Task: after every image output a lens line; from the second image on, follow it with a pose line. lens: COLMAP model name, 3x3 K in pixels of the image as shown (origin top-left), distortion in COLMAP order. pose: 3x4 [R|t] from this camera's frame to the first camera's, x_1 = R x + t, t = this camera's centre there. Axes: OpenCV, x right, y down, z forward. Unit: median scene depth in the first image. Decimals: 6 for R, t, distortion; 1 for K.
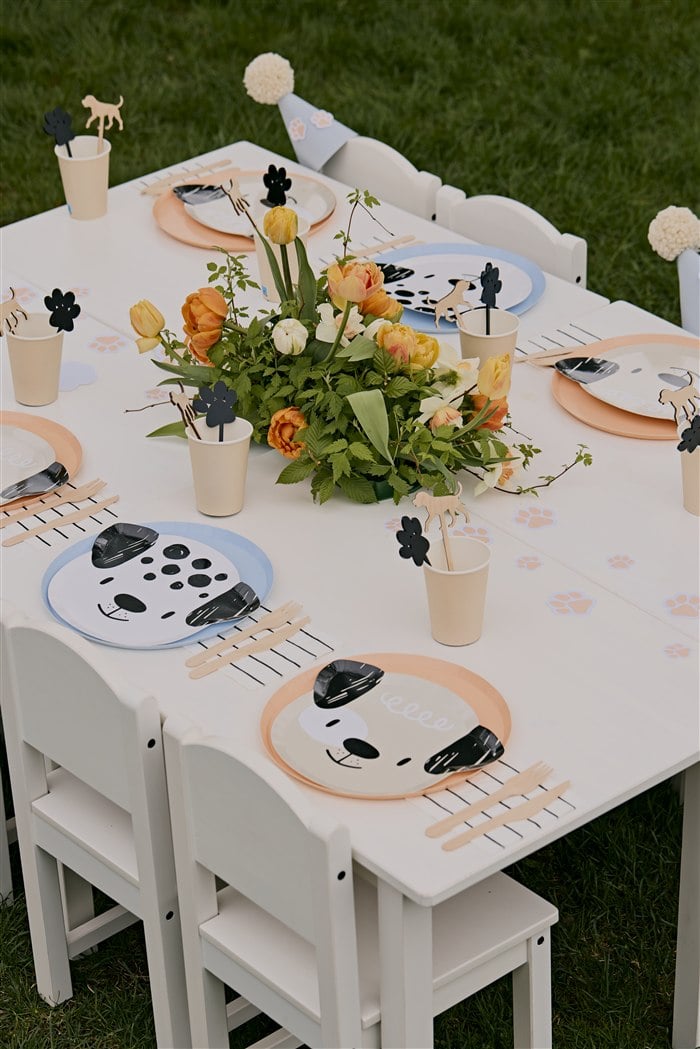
lens RADIAL K [[2977.4, 0, 350.0], [0, 2977.4, 524.5], [0, 0, 1]] dist [-0.024494, 1.321552]
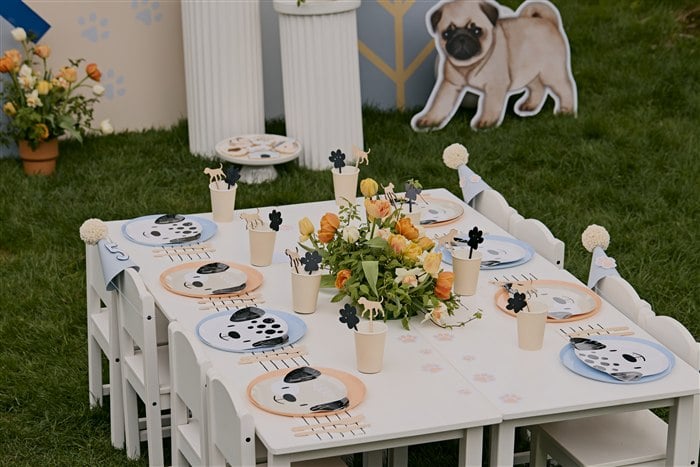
lens RADIAL K [[1986.8, 0, 350.0], [0, 1986.8, 233.5], [0, 0, 1]] dist [-0.024494, 1.321552]
pose [[0.934316, 0.141299, -0.327243, 0.435352], [-0.205678, 0.963529, -0.171196, 0.174489], [0.291119, 0.227258, 0.929303, -0.283825]]
